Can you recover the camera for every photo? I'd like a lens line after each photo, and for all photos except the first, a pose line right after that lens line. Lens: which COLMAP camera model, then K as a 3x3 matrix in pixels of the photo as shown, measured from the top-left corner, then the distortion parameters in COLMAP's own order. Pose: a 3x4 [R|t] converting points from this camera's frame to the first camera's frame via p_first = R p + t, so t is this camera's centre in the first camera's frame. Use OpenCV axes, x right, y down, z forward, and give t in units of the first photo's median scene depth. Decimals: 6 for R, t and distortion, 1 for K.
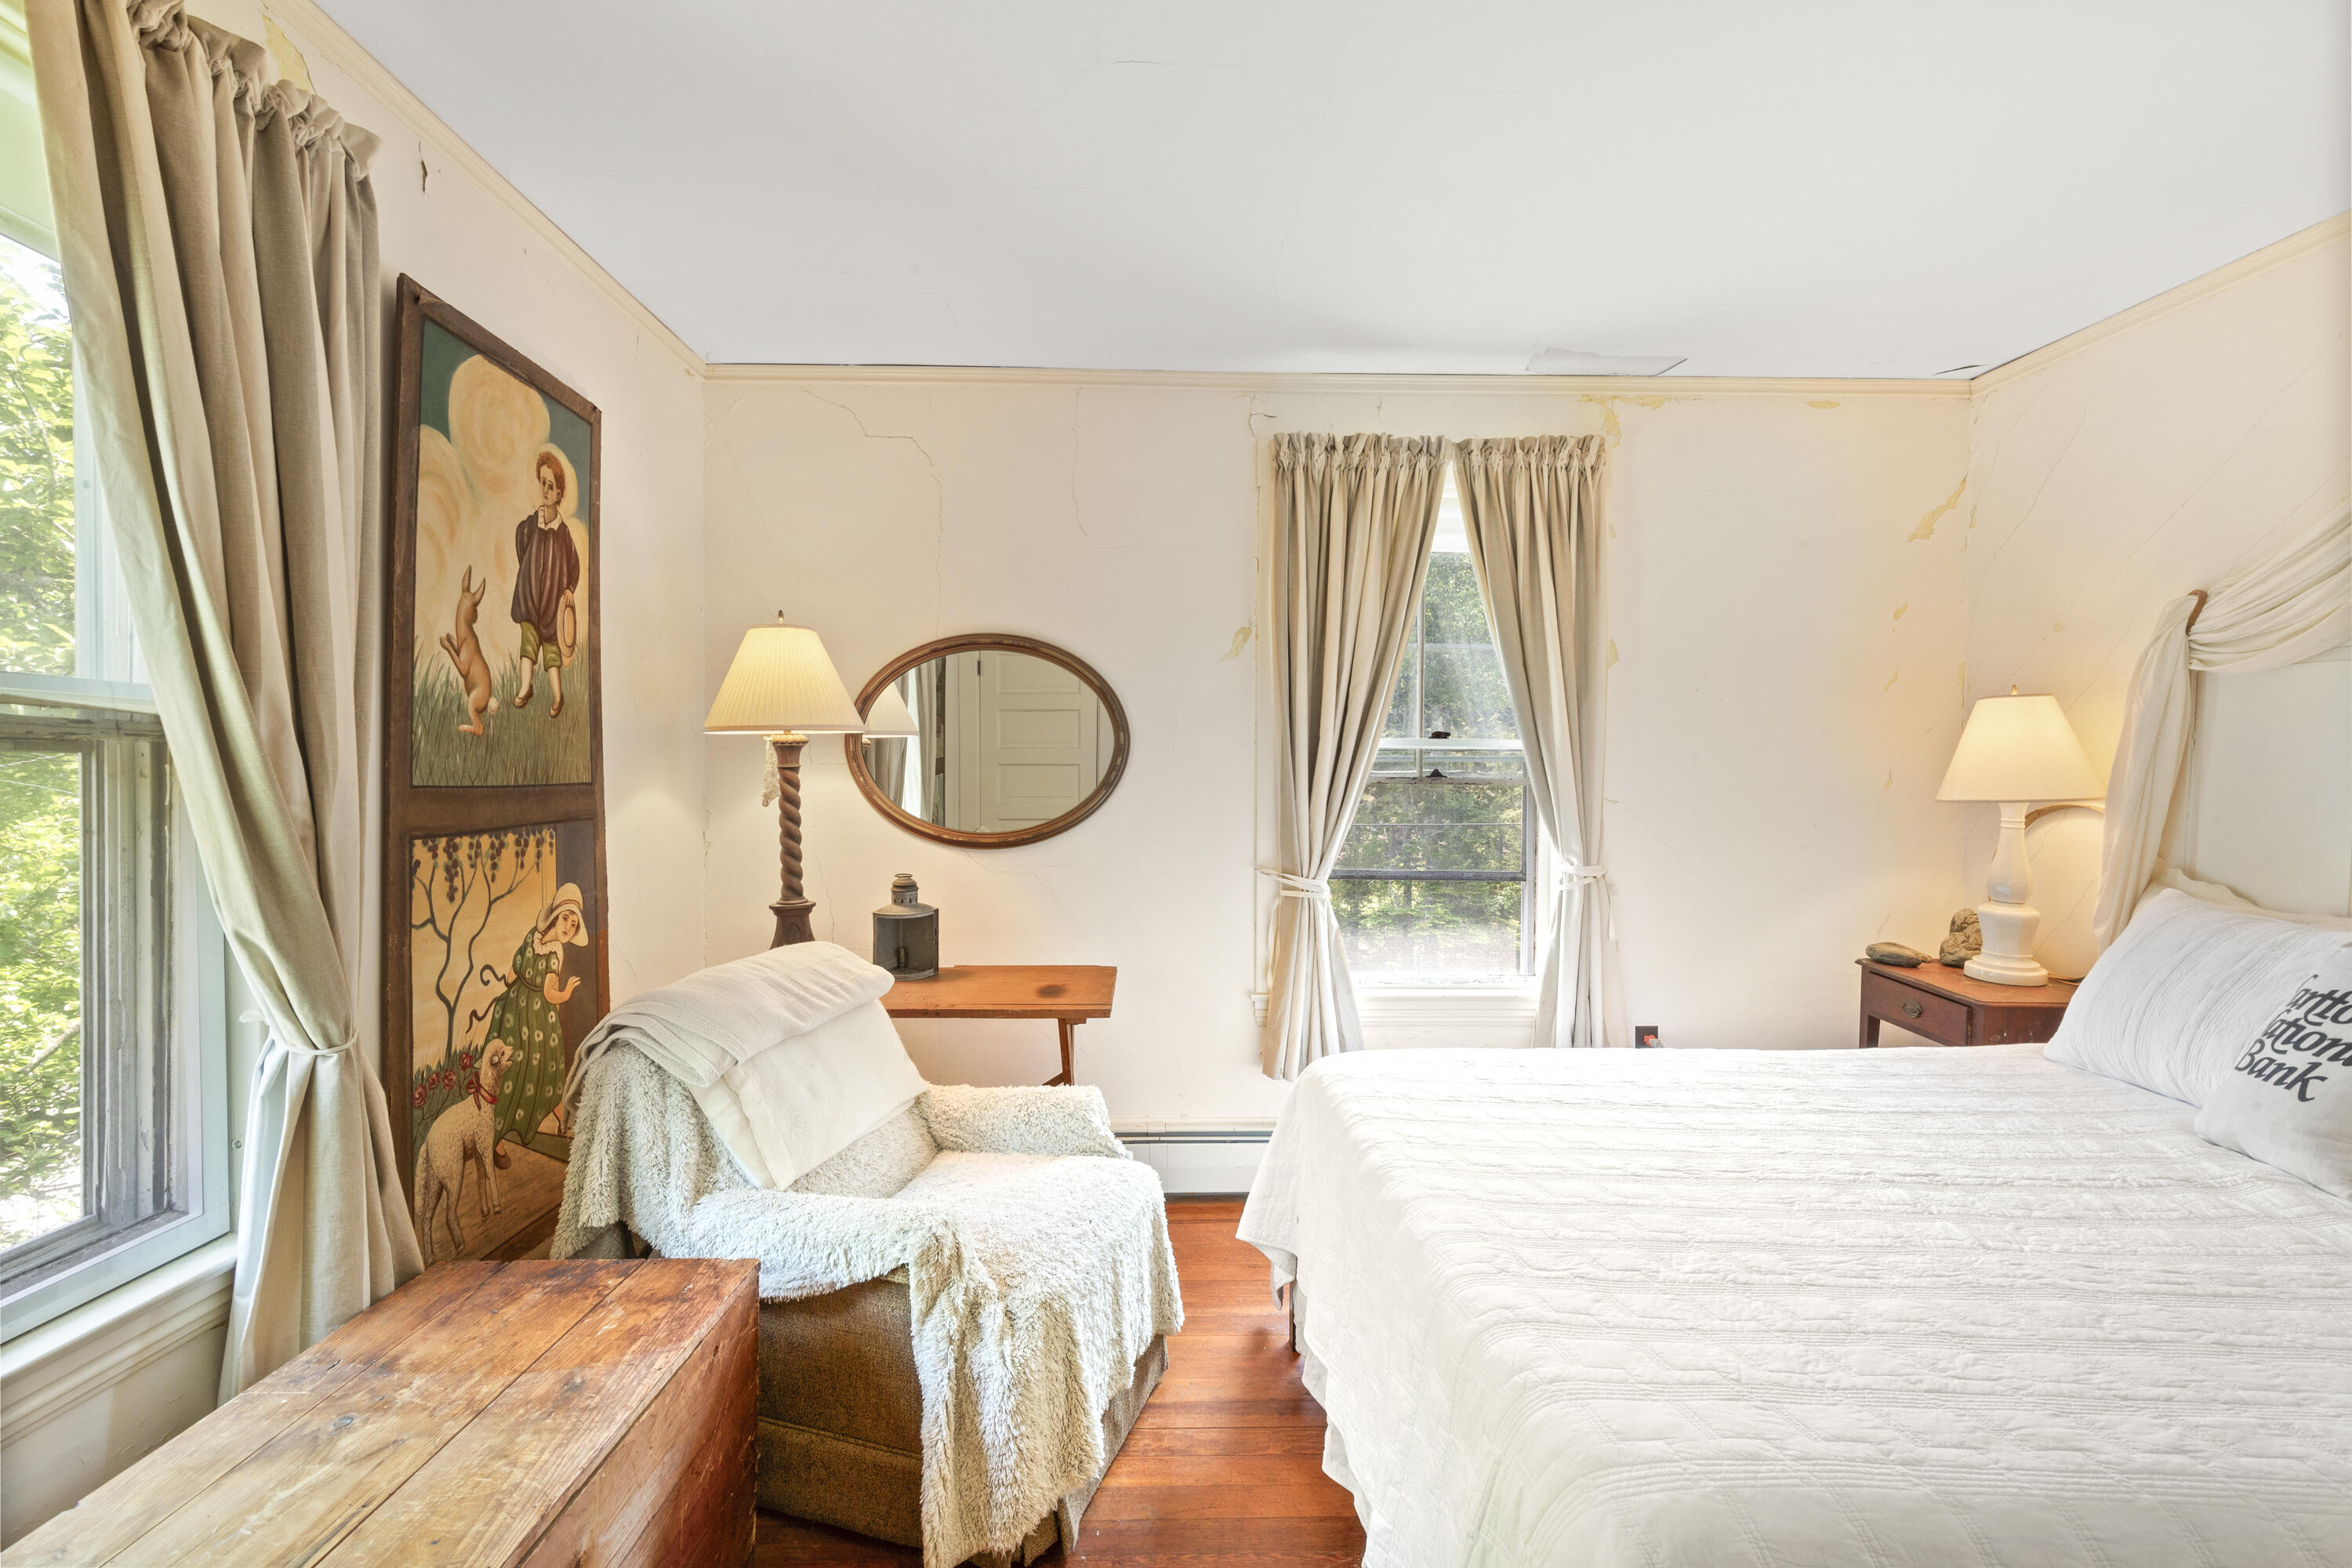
lens RADIAL K [[1064.2, 0, 1174.8], [0, 1064.2, 785.7], [0, 0, 1]] dist [0.007975, -0.000627]
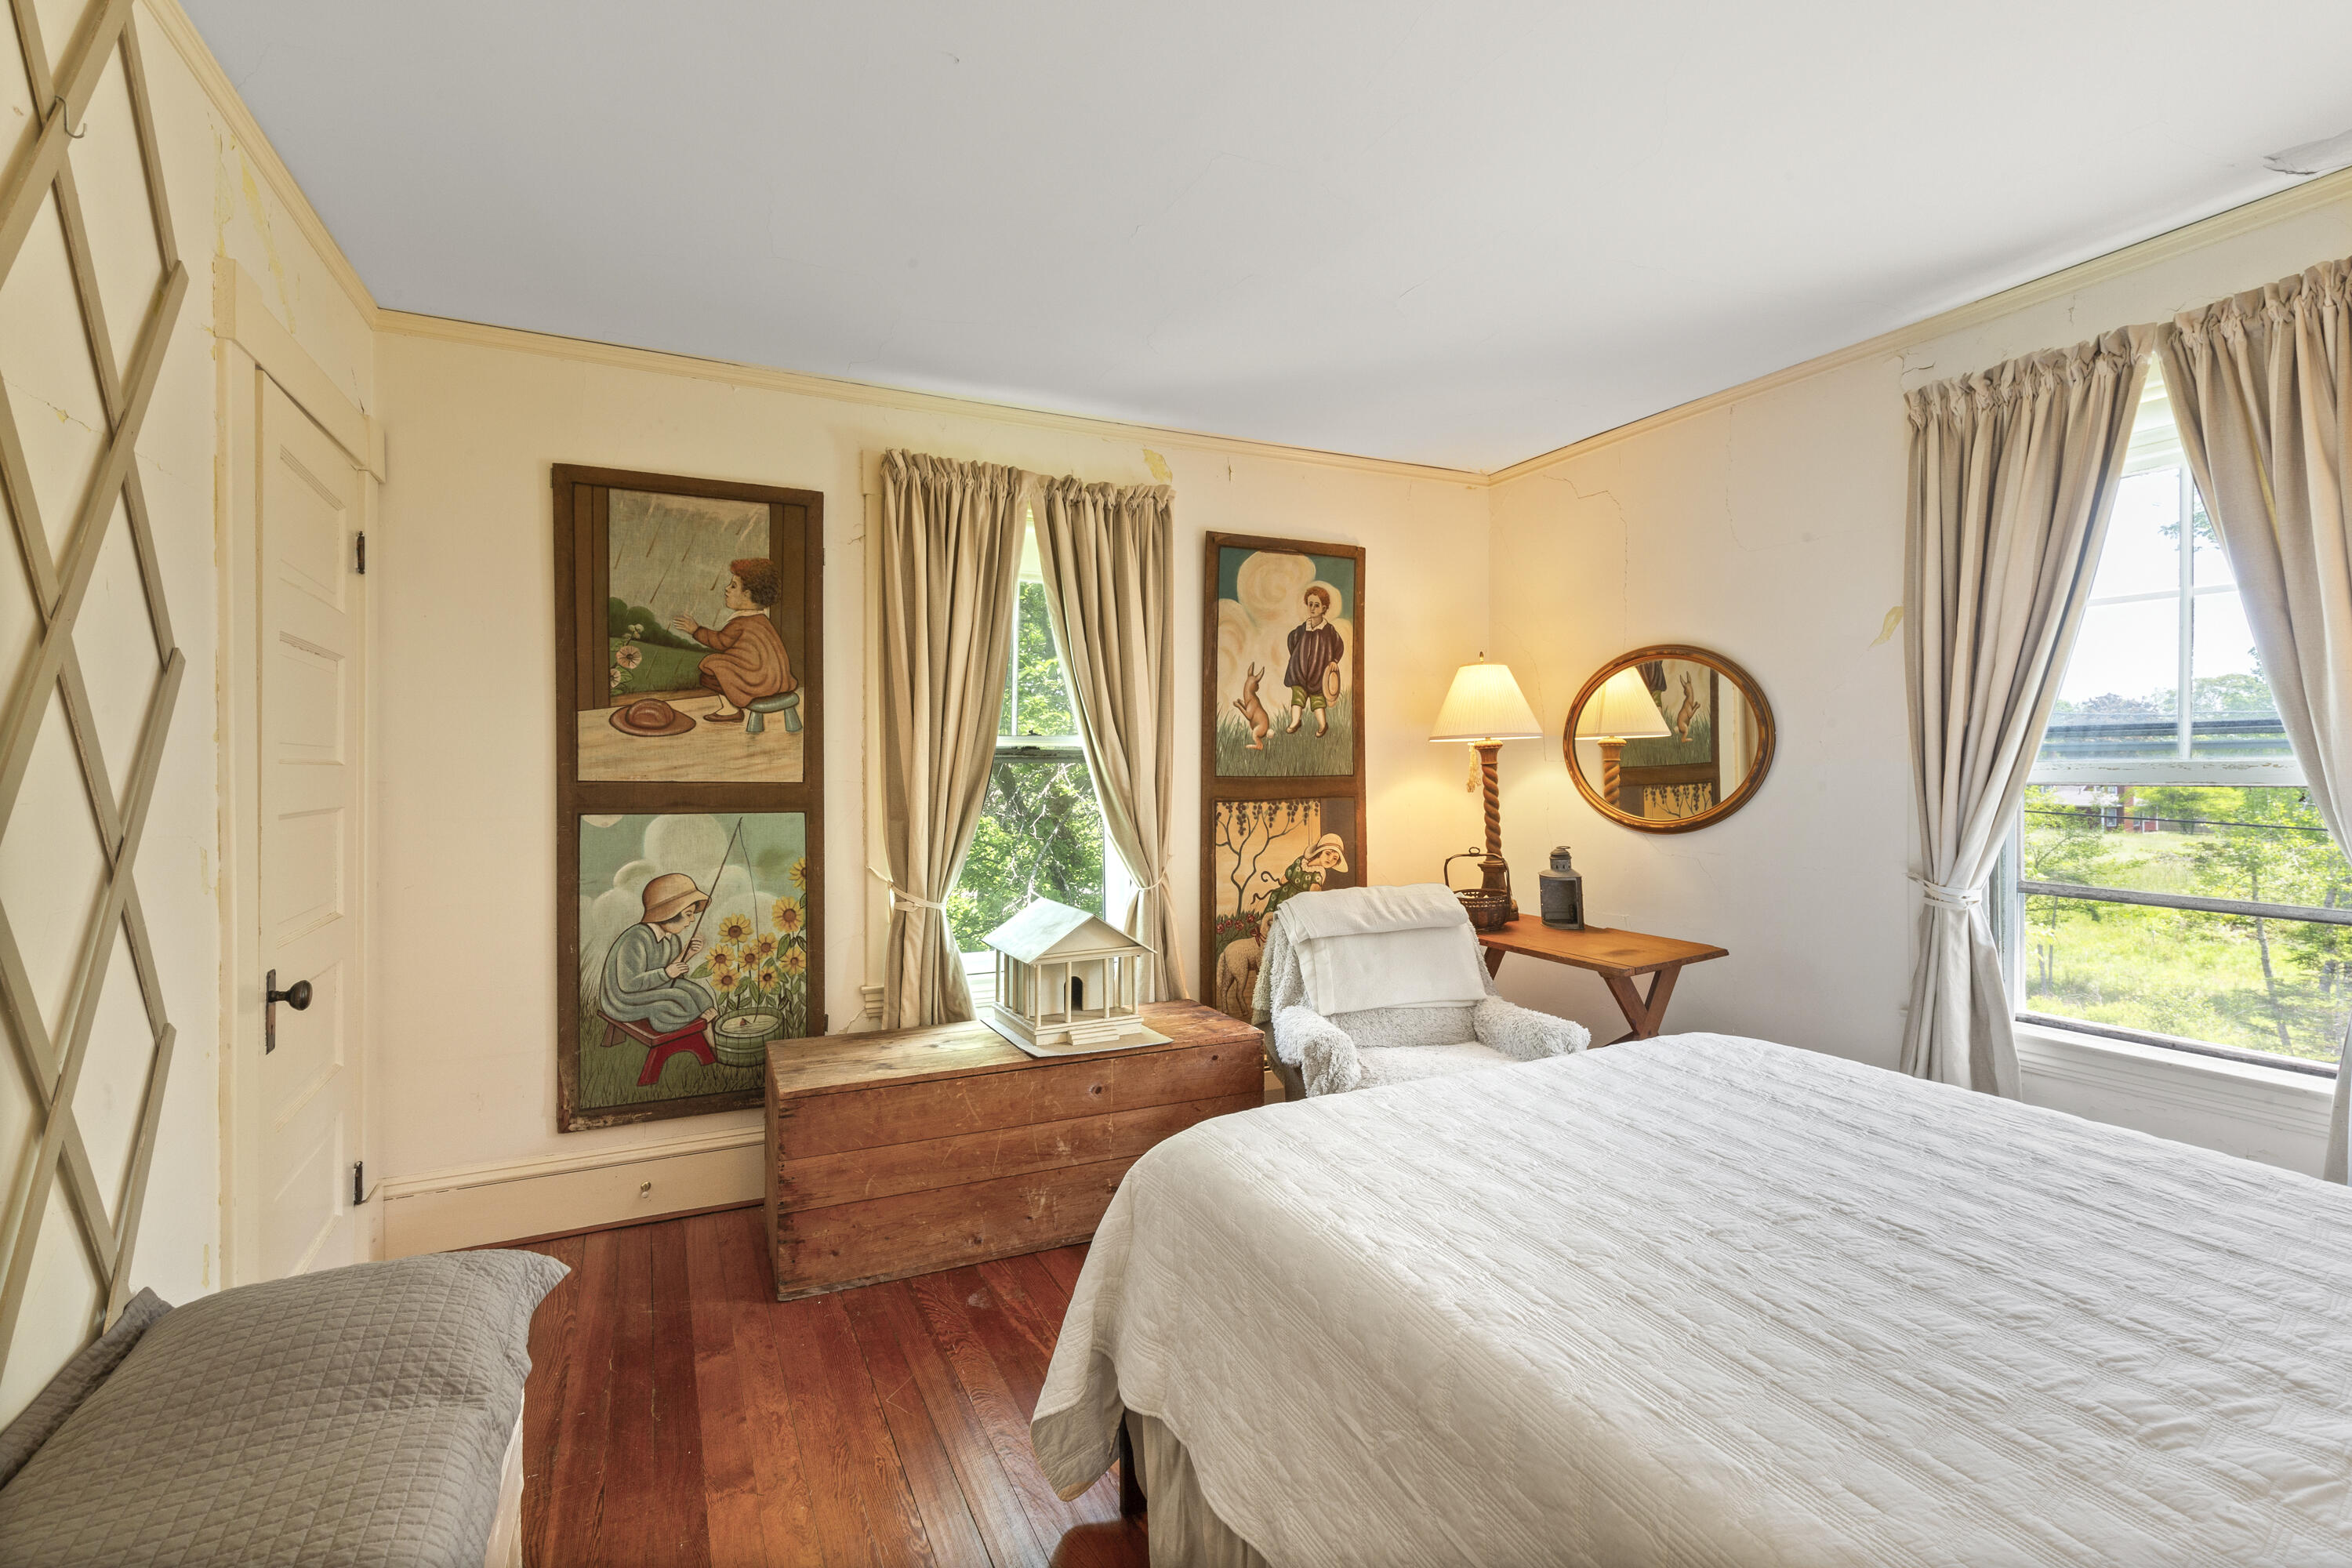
lens RADIAL K [[1064.2, 0, 1165.2], [0, 1064.2, 776.6], [0, 0, 1]] dist [0.007975, -0.000627]
pose [[0.401062, 0.002506, -0.916047, 0.959664], [-0.005630, 0.999984, 0.000271, 0.001110], [0.916034, 0.005048, 0.401070, 0.077896]]
